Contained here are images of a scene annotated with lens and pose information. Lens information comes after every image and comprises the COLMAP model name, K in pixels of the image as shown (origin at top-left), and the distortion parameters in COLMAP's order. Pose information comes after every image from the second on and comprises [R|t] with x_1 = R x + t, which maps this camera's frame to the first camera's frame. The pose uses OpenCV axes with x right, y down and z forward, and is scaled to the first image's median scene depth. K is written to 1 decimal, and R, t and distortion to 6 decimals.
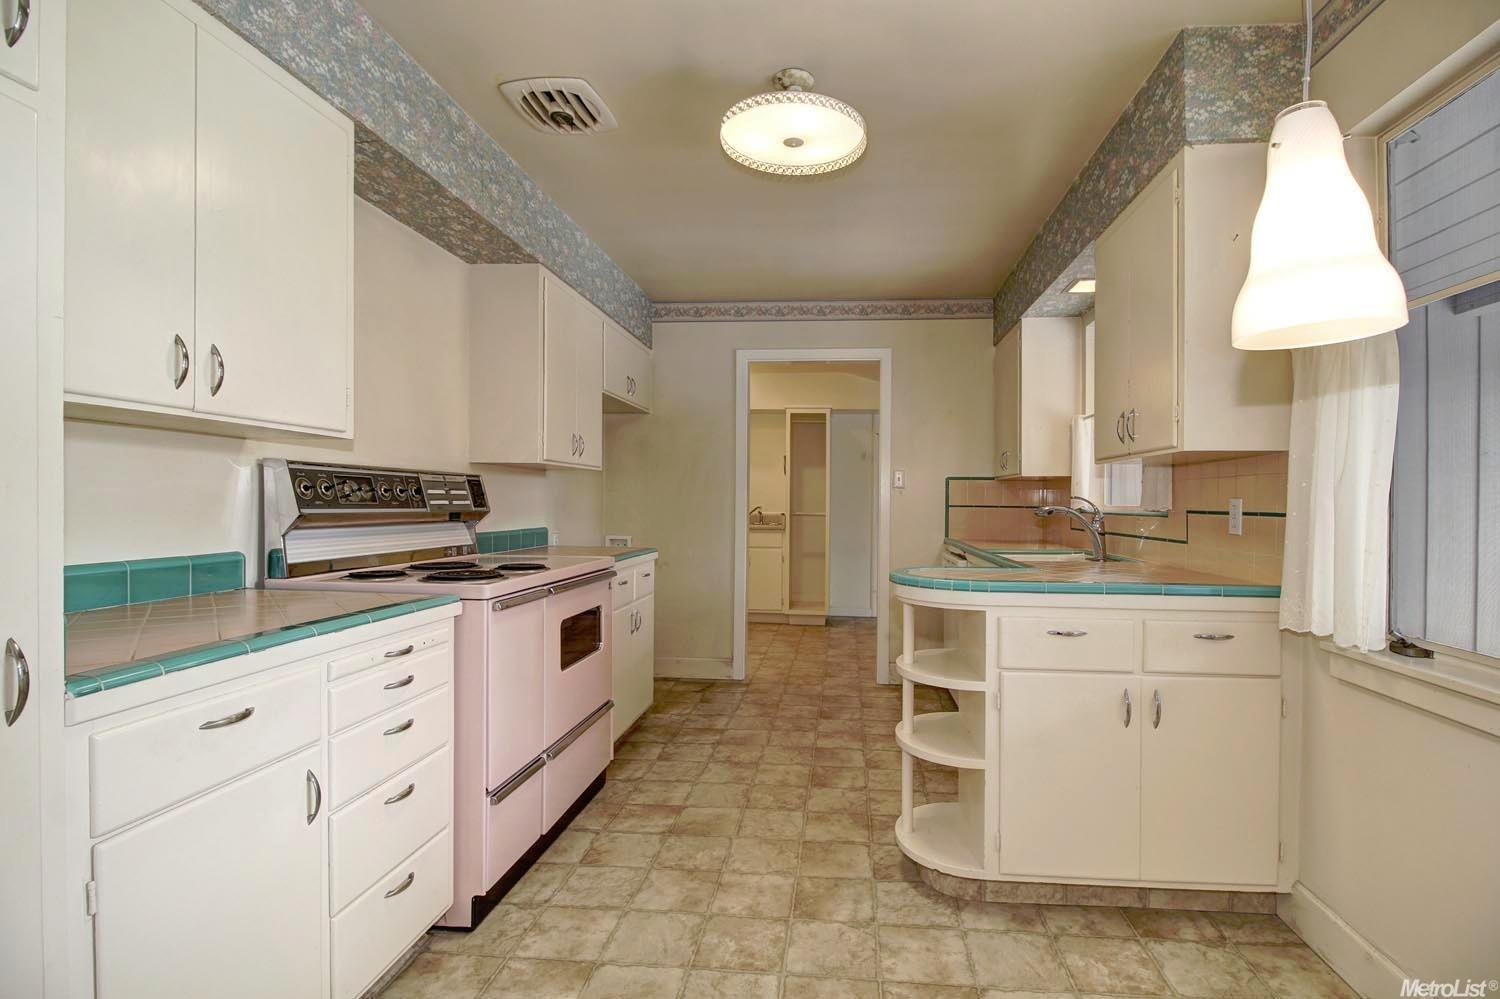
lens RADIAL K [[729.0, 0, 765.6], [0, 729.0, 512.5], [0, 0, 1]] dist [0.000993, -0.015589]
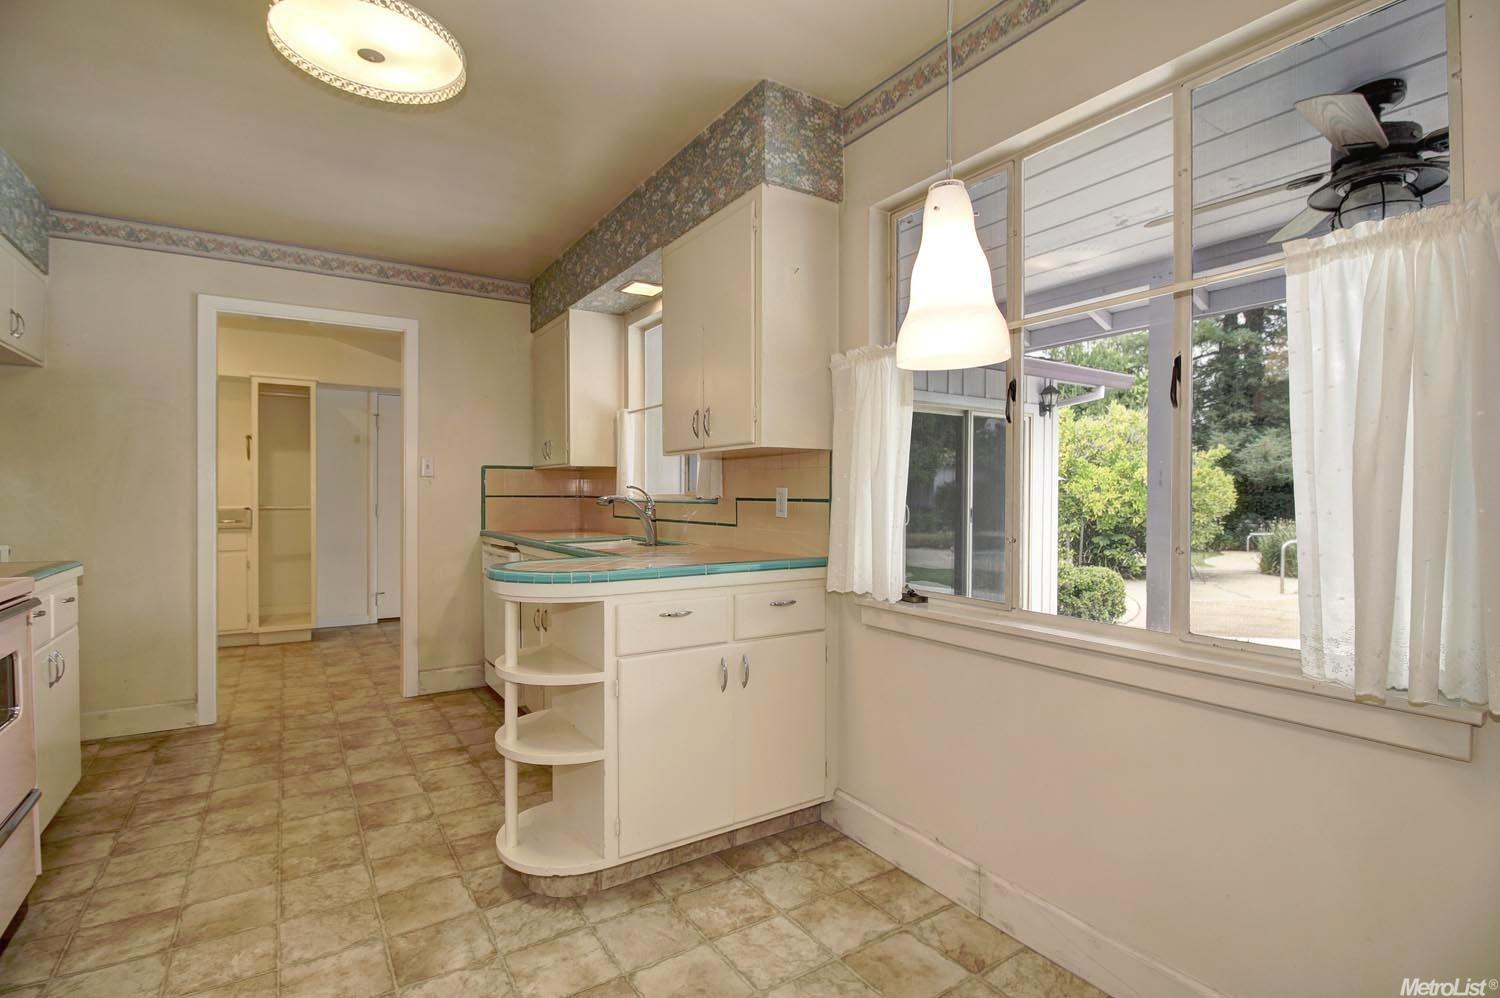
lens RADIAL K [[729.0, 0, 765.6], [0, 729.0, 512.0], [0, 0, 1]] dist [0.000993, -0.015589]
pose [[0.772394, -0.024226, 0.634681, -0.123618], [0.015522, 0.999694, 0.019269, -0.001957], [-0.634954, -0.005032, 0.772534, 0.070679]]
